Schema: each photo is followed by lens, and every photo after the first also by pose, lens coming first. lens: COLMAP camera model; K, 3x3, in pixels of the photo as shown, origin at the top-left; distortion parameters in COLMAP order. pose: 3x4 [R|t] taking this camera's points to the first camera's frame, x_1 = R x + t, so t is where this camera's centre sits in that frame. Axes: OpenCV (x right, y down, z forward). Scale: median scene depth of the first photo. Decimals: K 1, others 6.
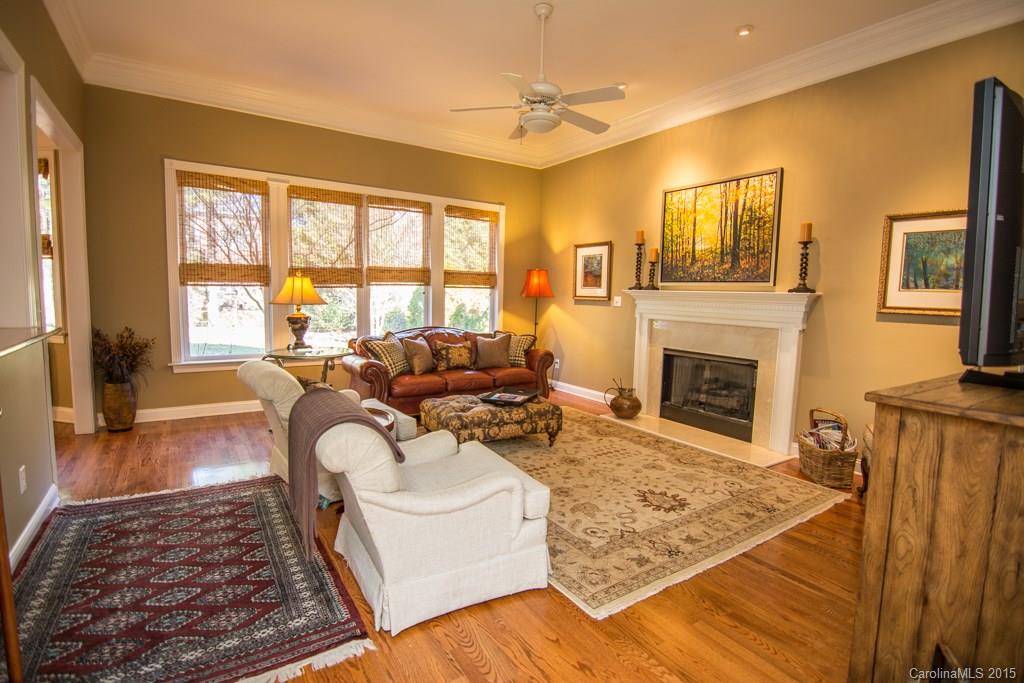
lens RADIAL K [[498.6, 0, 514.0], [0, 498.6, 343.6], [0, 0, 1]] dist [-0.004893, -0.000980]
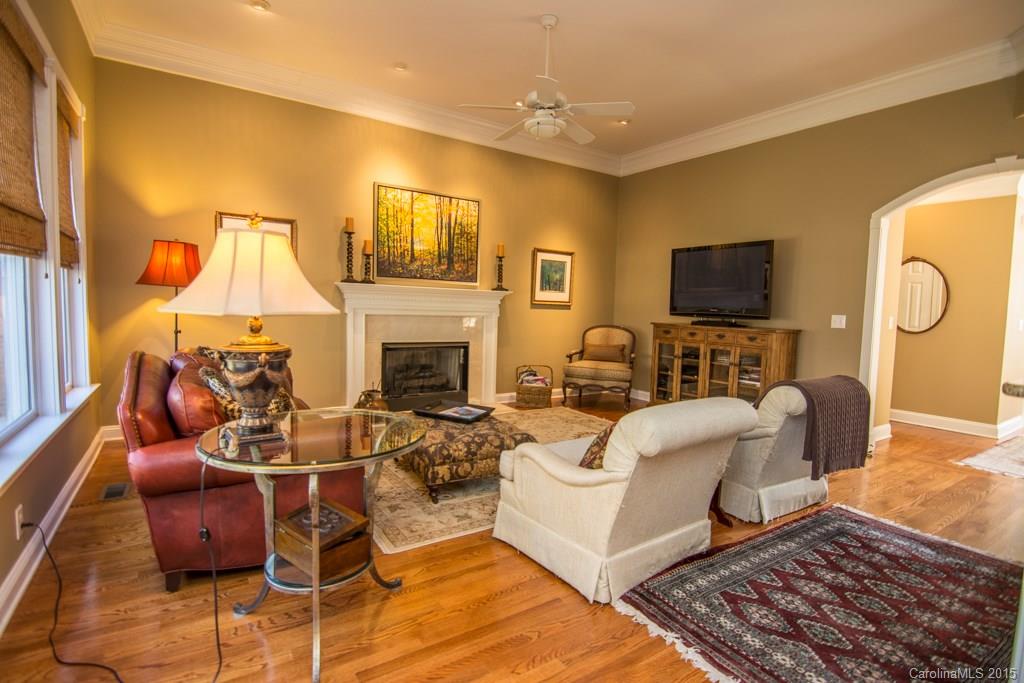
lens RADIAL K [[498.6, 0, 514.0], [0, 498.6, 343.6], [0, 0, 1]] dist [-0.004893, -0.000980]
pose [[-0.000595, -0.102580, 0.994725, -0.809780], [0.070374, 0.992254, 0.102368, -0.085938], [-0.997521, 0.070064, 0.006629, 0.858035]]
